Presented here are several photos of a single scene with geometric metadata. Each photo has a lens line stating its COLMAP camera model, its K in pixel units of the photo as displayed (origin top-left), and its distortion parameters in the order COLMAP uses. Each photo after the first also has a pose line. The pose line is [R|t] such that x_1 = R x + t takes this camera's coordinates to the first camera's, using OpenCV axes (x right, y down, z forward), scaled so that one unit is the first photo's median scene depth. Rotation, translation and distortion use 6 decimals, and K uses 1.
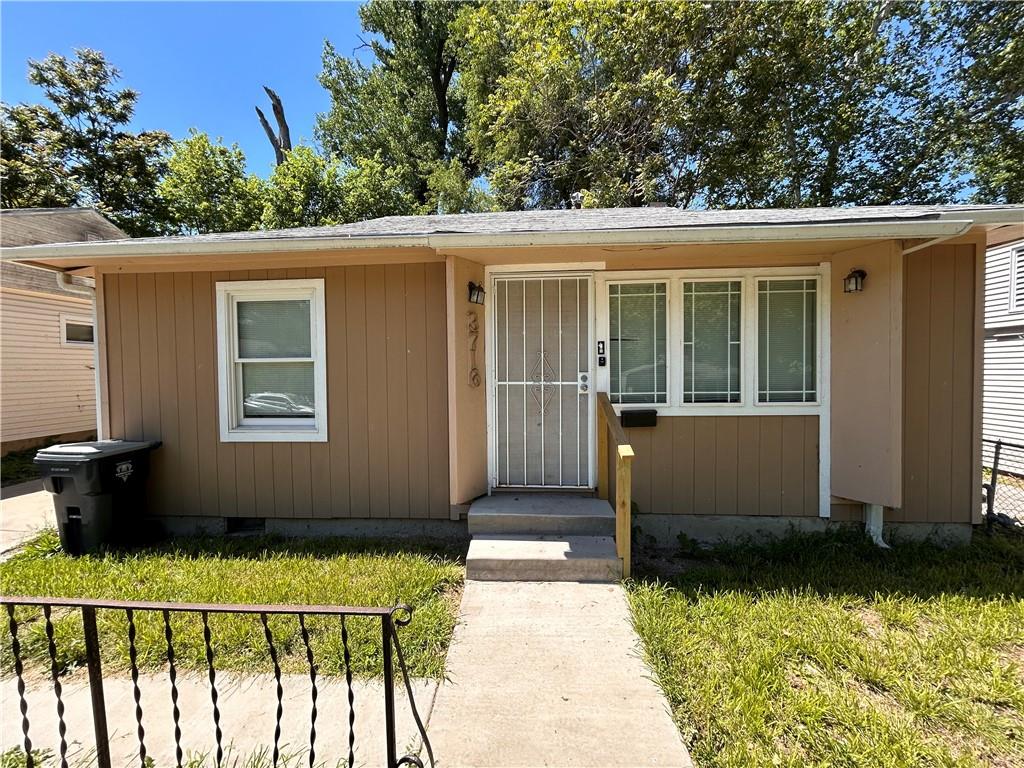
lens RADIAL K [[410.9, 0, 511.7], [0, 410.9, 383.7], [0, 0, 1]] dist [-0.000790, 0.000852]
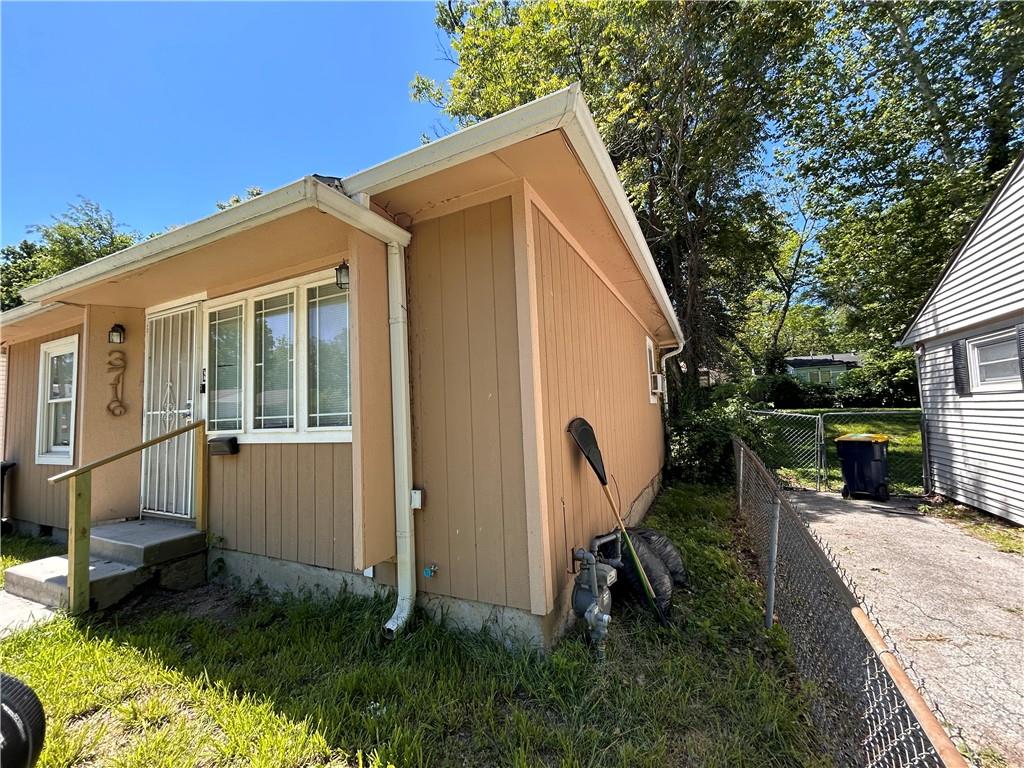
lens RADIAL K [[410.9, 0, 516.7], [0, 410.9, 381.5], [0, 0, 1]] dist [-0.000790, 0.000852]
pose [[0.928964, -0.055125, -0.366042, 0.380018], [0.019475, 0.994758, -0.100382, 0.013072], [0.369657, 0.086123, 0.925168, 0.104179]]
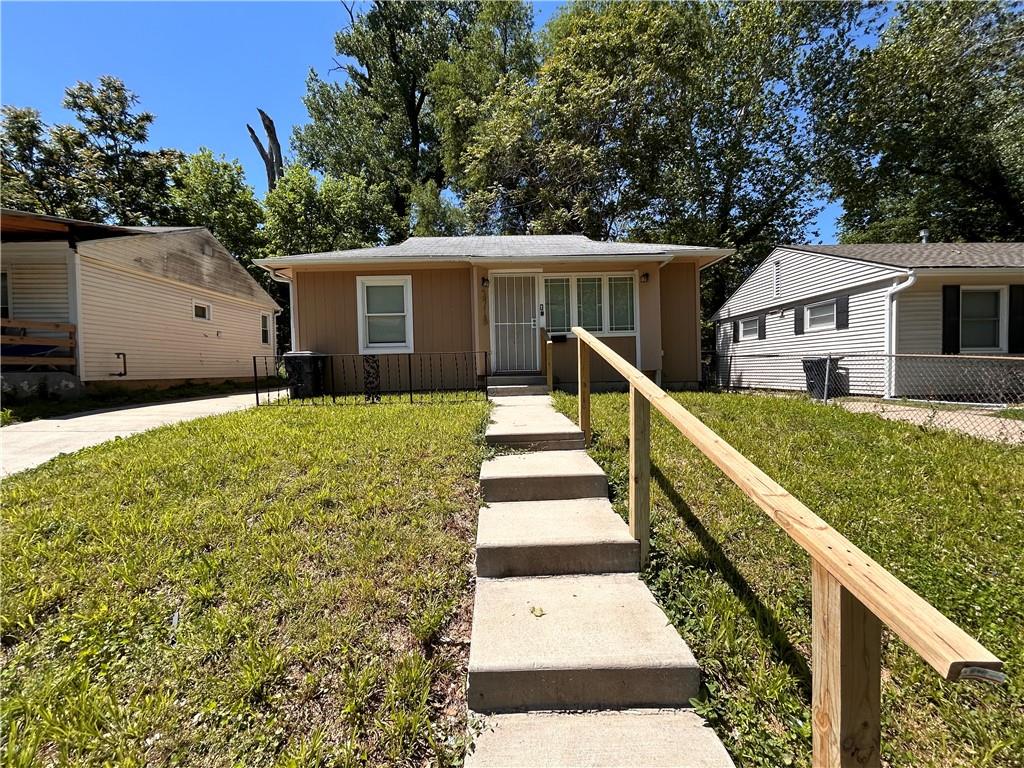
lens RADIAL K [[410.9, 0, 511.5], [0, 410.9, 385.4], [0, 0, 1]] dist [-0.000790, 0.000852]
pose [[0.995054, -0.018010, 0.097693, -0.049390], [0.018074, 0.999837, 0.000228, 0.097281], [-0.097681, 0.001539, 0.995217, -0.349854]]
